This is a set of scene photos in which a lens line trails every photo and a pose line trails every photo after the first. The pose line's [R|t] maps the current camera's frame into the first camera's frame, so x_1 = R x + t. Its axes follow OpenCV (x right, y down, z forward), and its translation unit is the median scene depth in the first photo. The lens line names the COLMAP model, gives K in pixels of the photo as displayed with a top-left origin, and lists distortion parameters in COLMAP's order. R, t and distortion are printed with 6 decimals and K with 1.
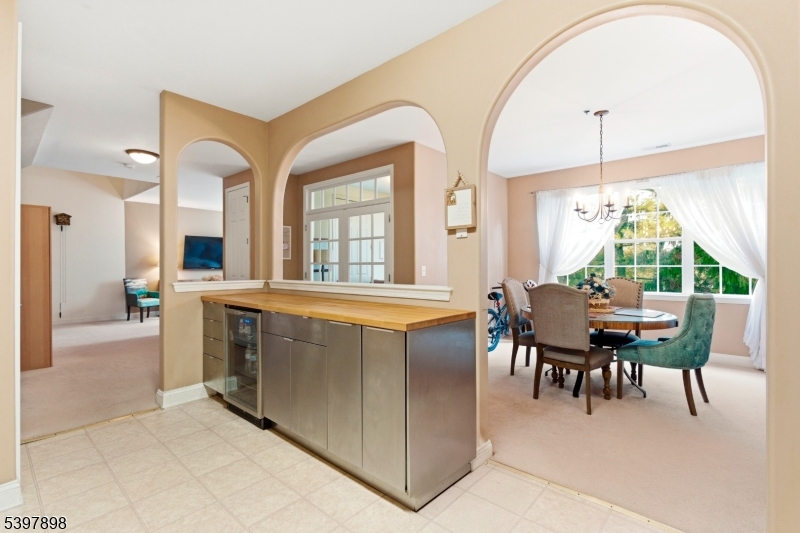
lens RADIAL K [[367.4, 0, 400.1], [0, 367.4, 265.6], [0, 0, 1]] dist [0.004022, 0.003286]
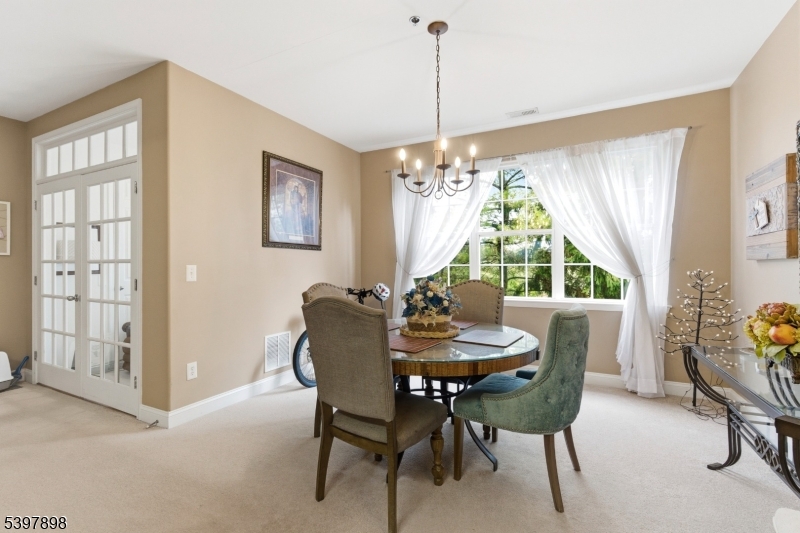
lens RADIAL K [[367.4, 0, 398.9], [0, 367.4, 264.1], [0, 0, 1]] dist [0.004022, 0.003286]
pose [[0.971357, -0.001291, 0.237622, 0.267728], [0.001928, 0.999995, -0.002448, 0.001385], [-0.237618, 0.002836, 0.971355, 0.320280]]
